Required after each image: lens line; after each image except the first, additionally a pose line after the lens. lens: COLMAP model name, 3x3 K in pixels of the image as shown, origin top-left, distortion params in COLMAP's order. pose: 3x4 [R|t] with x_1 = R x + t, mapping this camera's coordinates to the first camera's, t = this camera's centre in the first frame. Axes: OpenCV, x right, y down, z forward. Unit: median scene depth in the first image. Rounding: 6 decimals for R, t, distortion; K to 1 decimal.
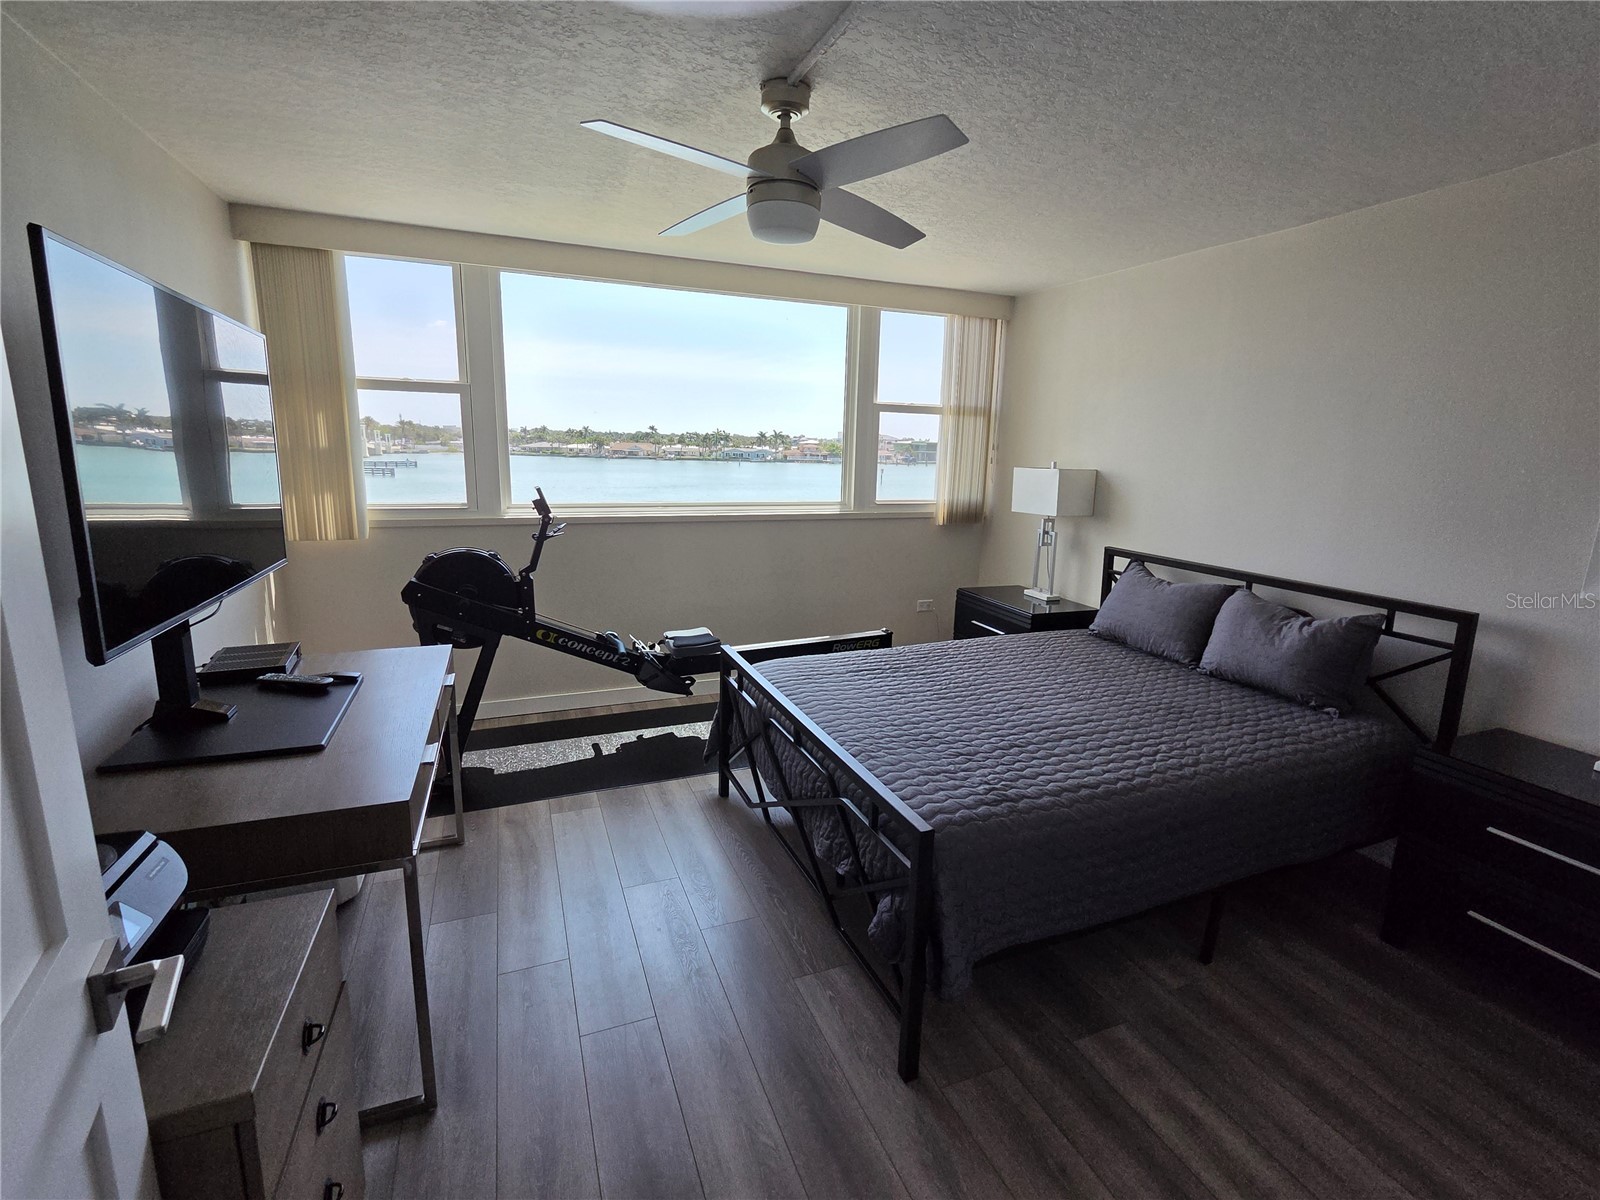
lens RADIAL K [[737.1, 0, 810.4], [0, 737.1, 595.3], [0, 0, 1]] dist [-0.001829, 0.000290]
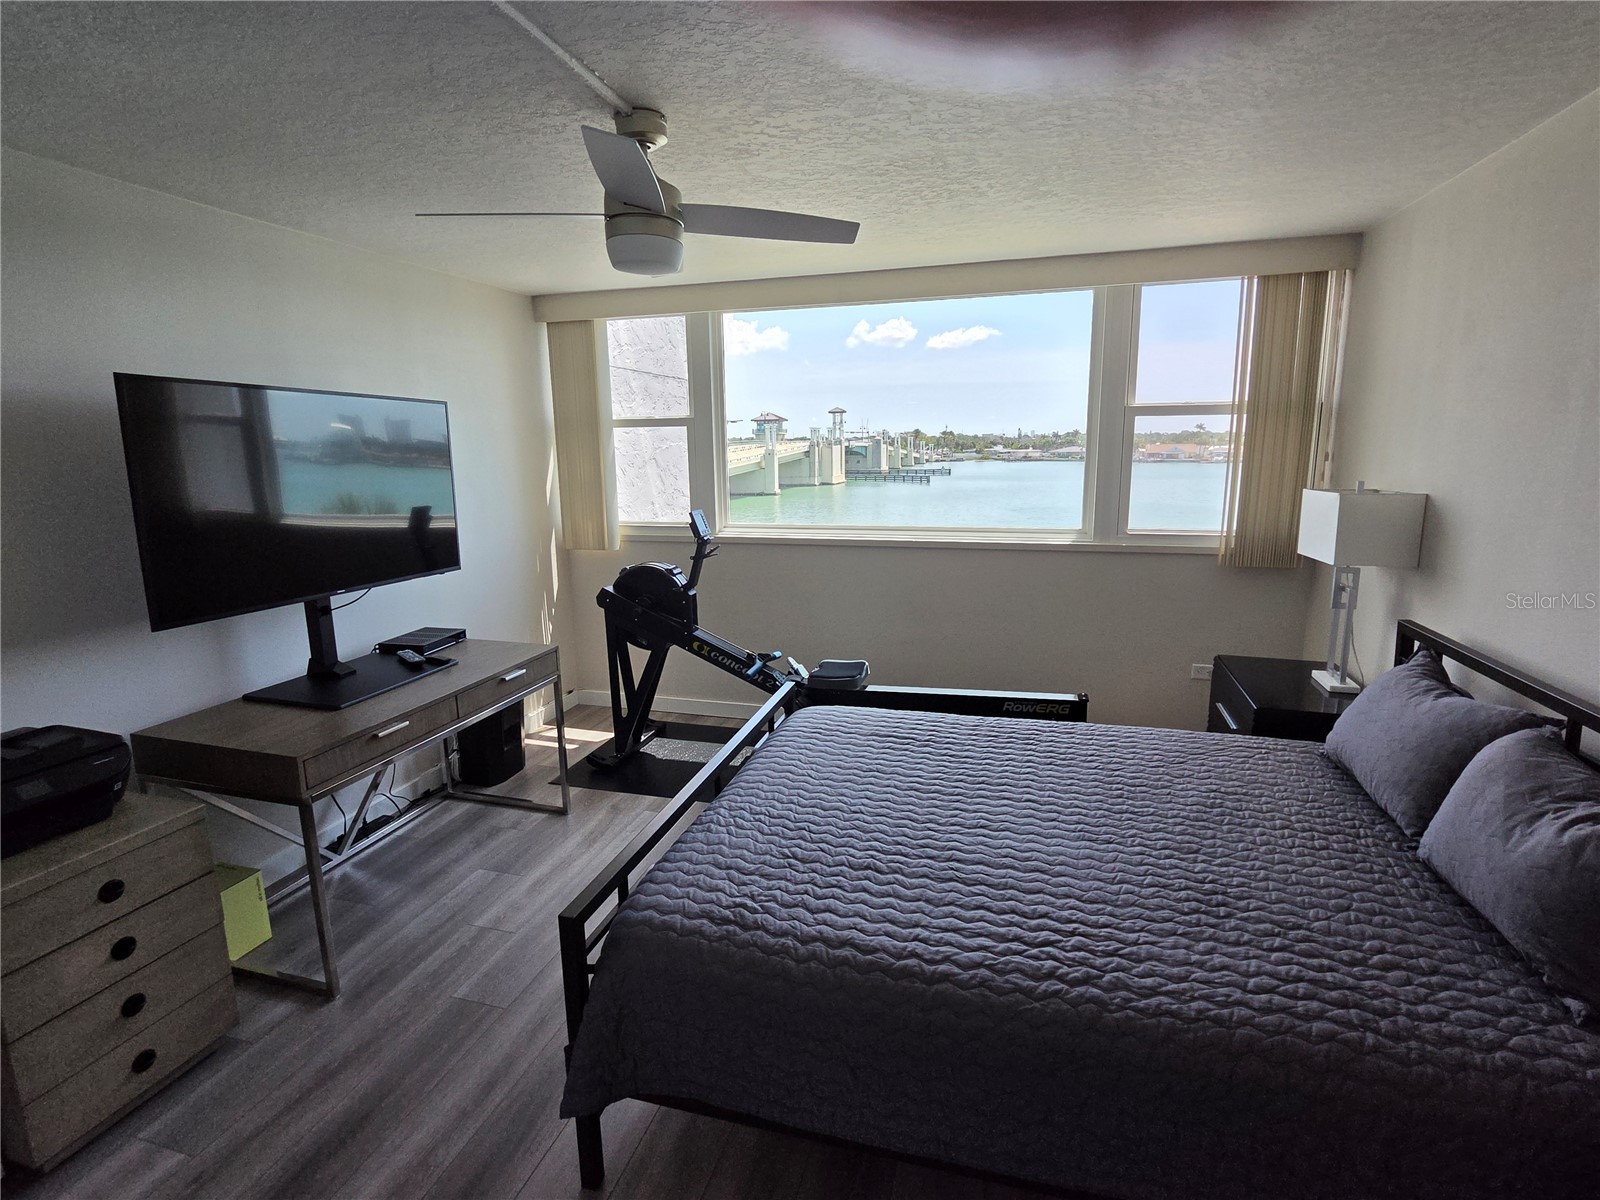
lens RADIAL K [[772.5, 0, 807.4], [0, 772.5, 593.4], [0, 0, 1]] dist [-0.000504, 0.000841]
pose [[0.780906, 0.083985, -0.618976, 0.382998], [-0.094422, 0.995405, 0.015936, -0.047947], [0.617470, 0.046001, 0.785248, 0.171169]]
